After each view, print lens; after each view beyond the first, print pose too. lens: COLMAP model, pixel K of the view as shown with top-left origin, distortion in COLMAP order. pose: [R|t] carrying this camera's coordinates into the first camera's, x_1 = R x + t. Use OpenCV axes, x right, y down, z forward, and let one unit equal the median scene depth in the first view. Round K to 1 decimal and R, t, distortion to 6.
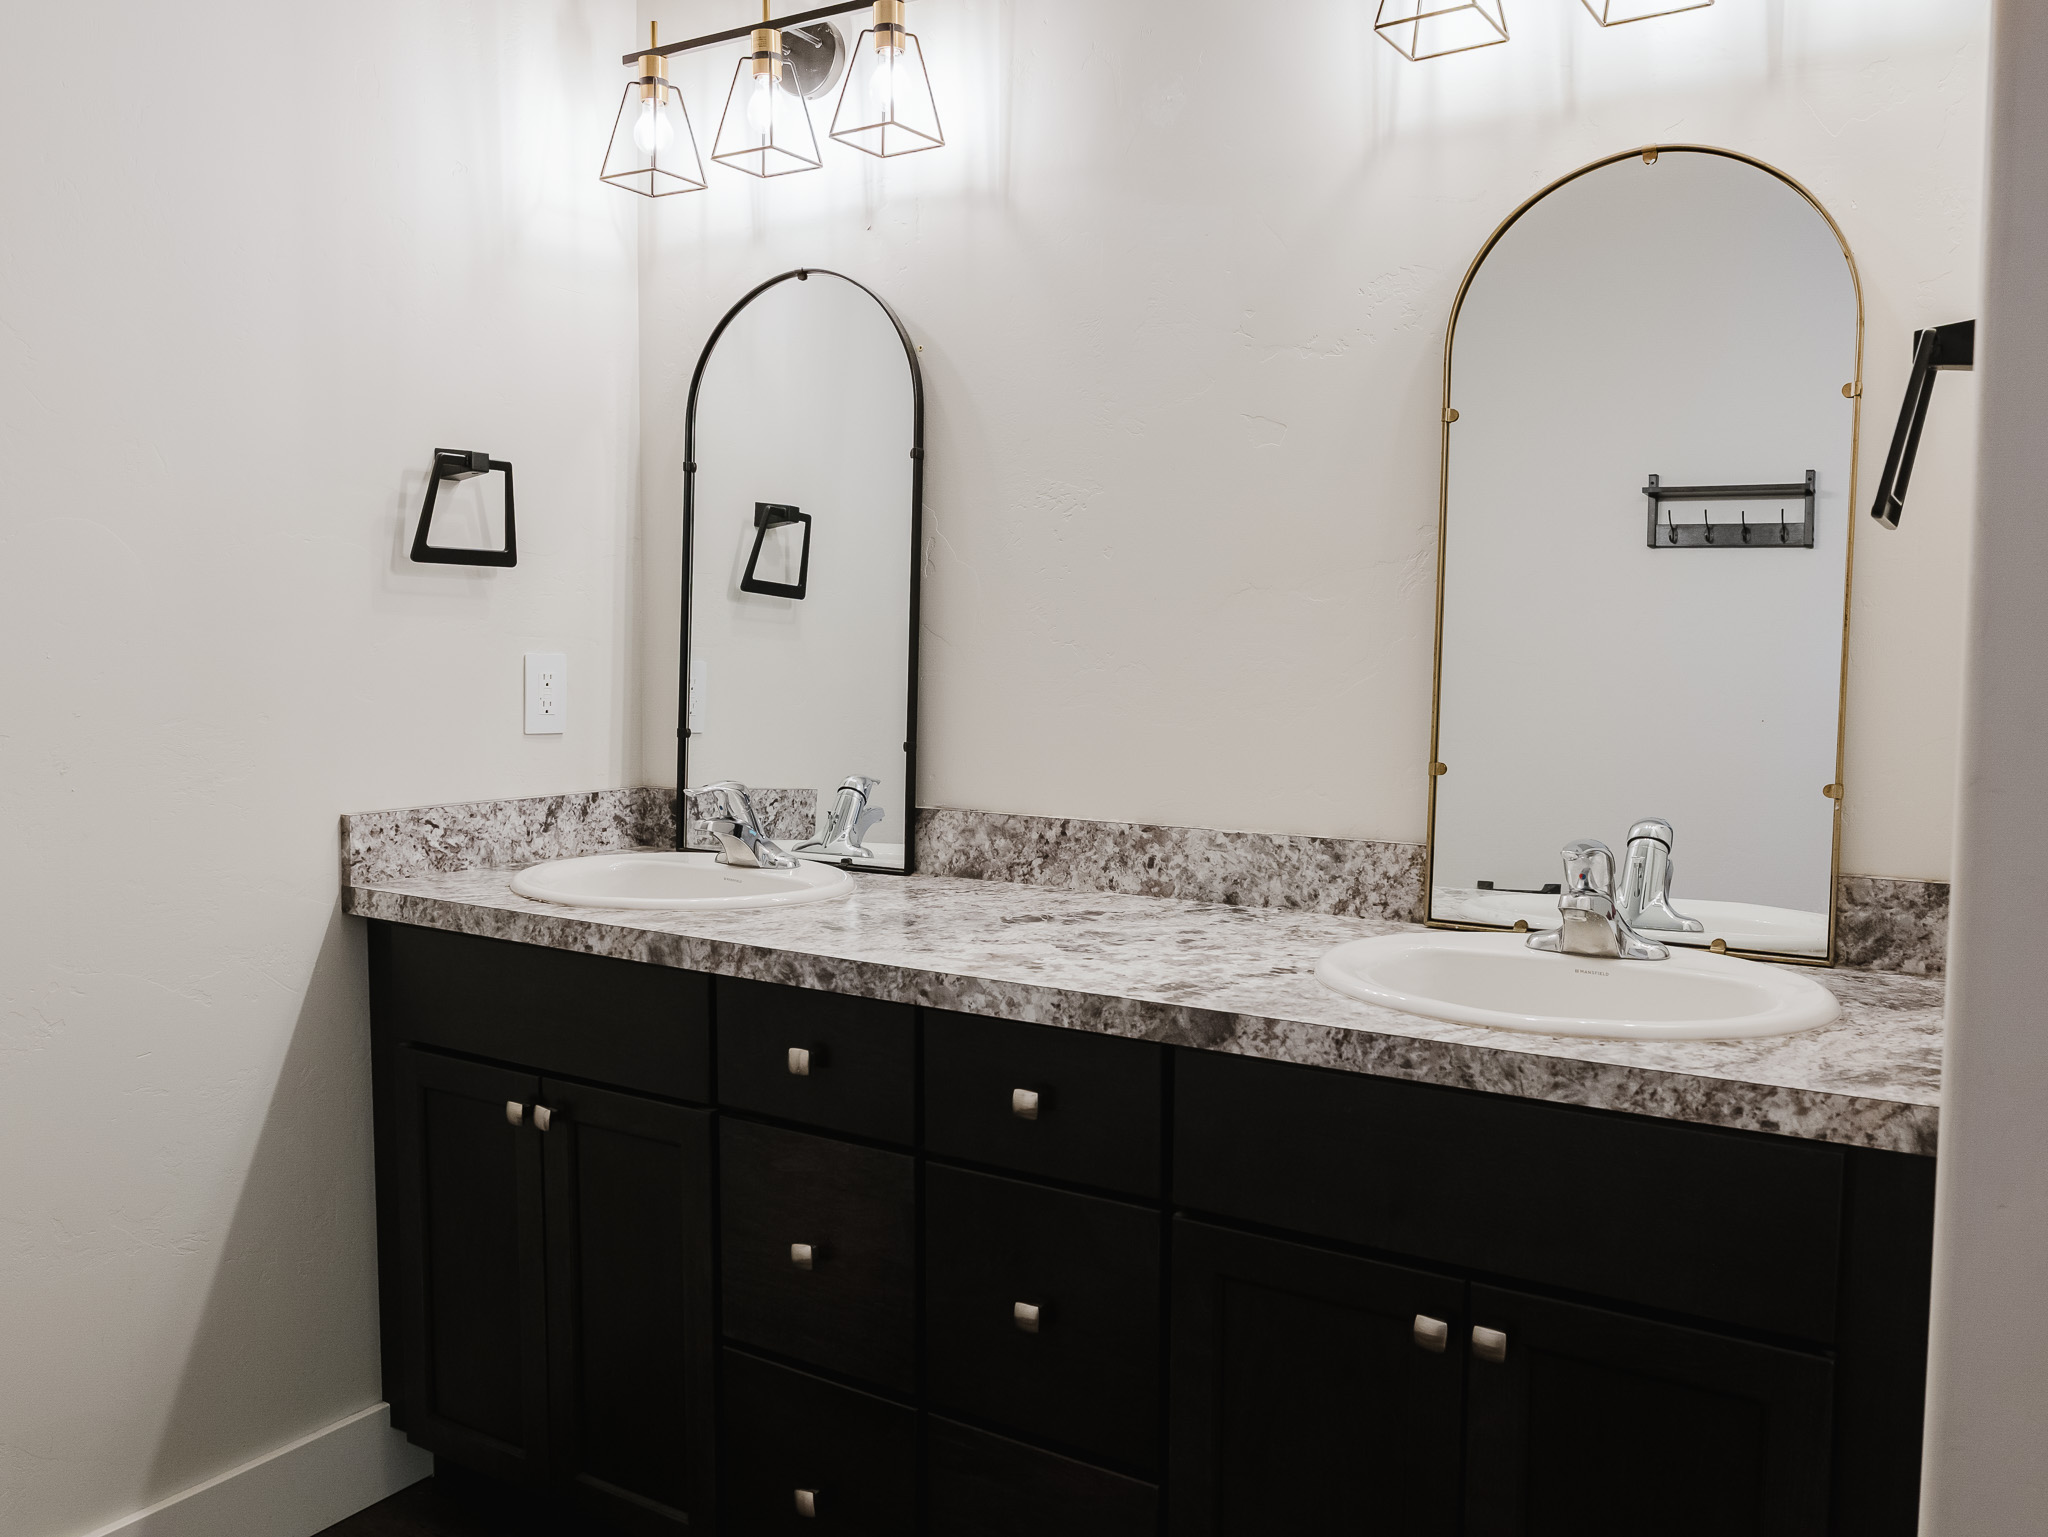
lens RADIAL K [[1605.1, 0, 1041.2], [0, 1605.1, 768.9], [0, 0, 1]] dist [-0.016175, -0.001017]
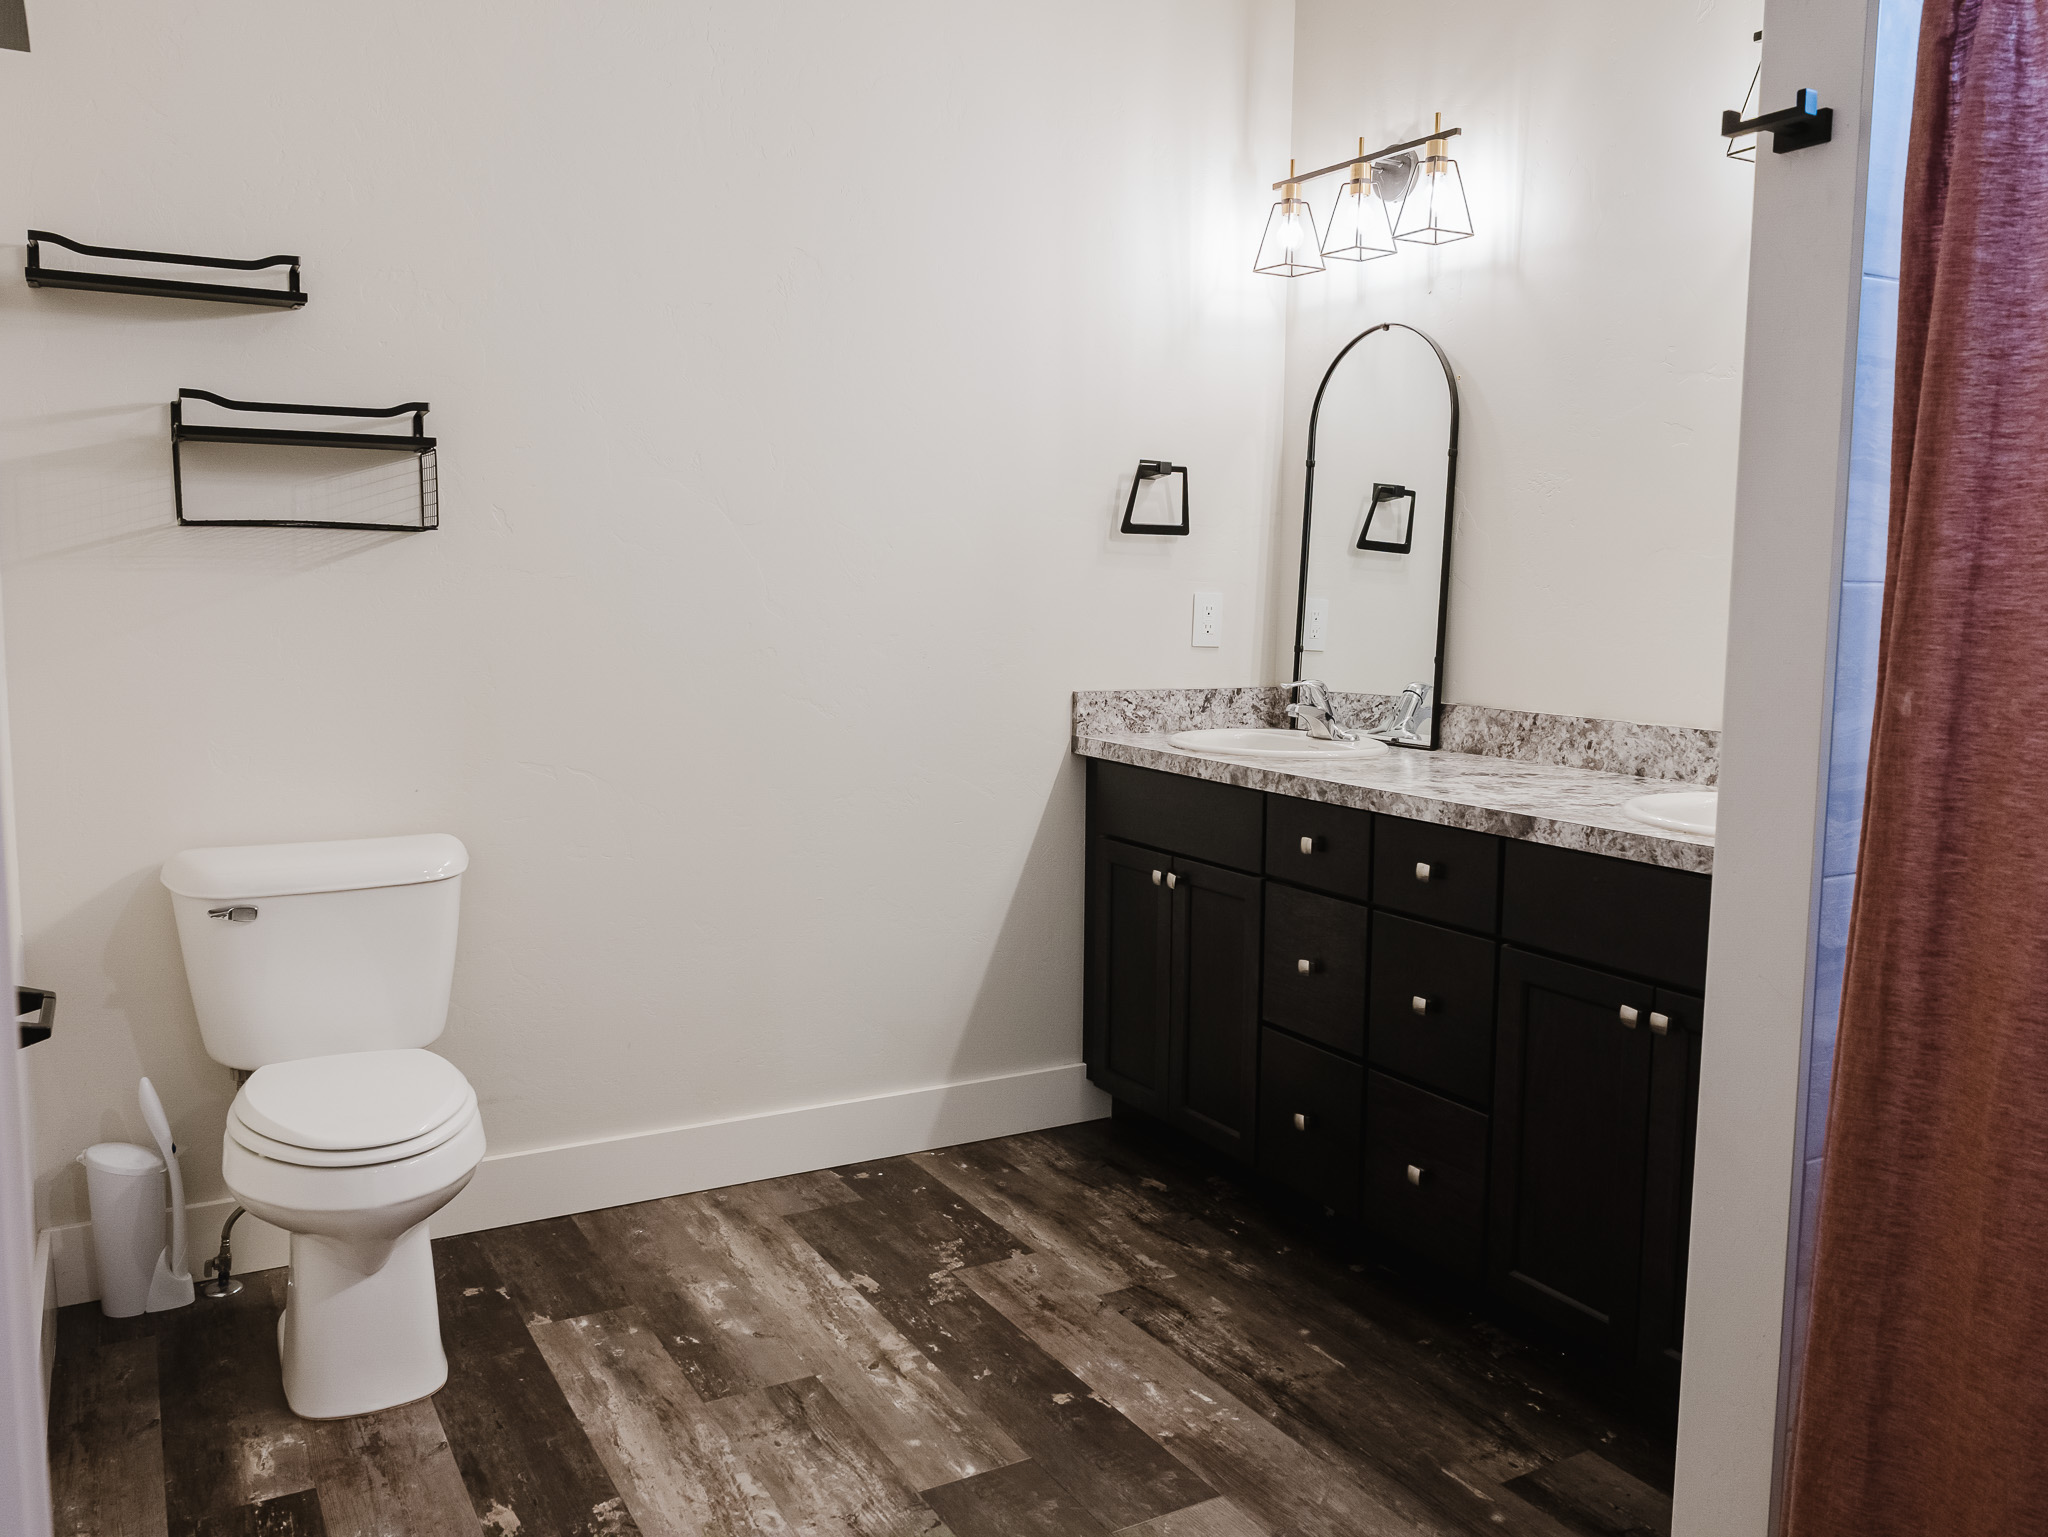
lens RADIAL K [[1618.5, 0, 1024.0], [0, 1618.5, 768.5], [0, 0, 1]] dist [-0.064825, -0.000485]
pose [[0.875789, 0.055804, -0.479457, 0.299793], [-0.040481, 0.998287, 0.042248, 0.038460], [0.480993, -0.017591, 0.876548, -0.446708]]
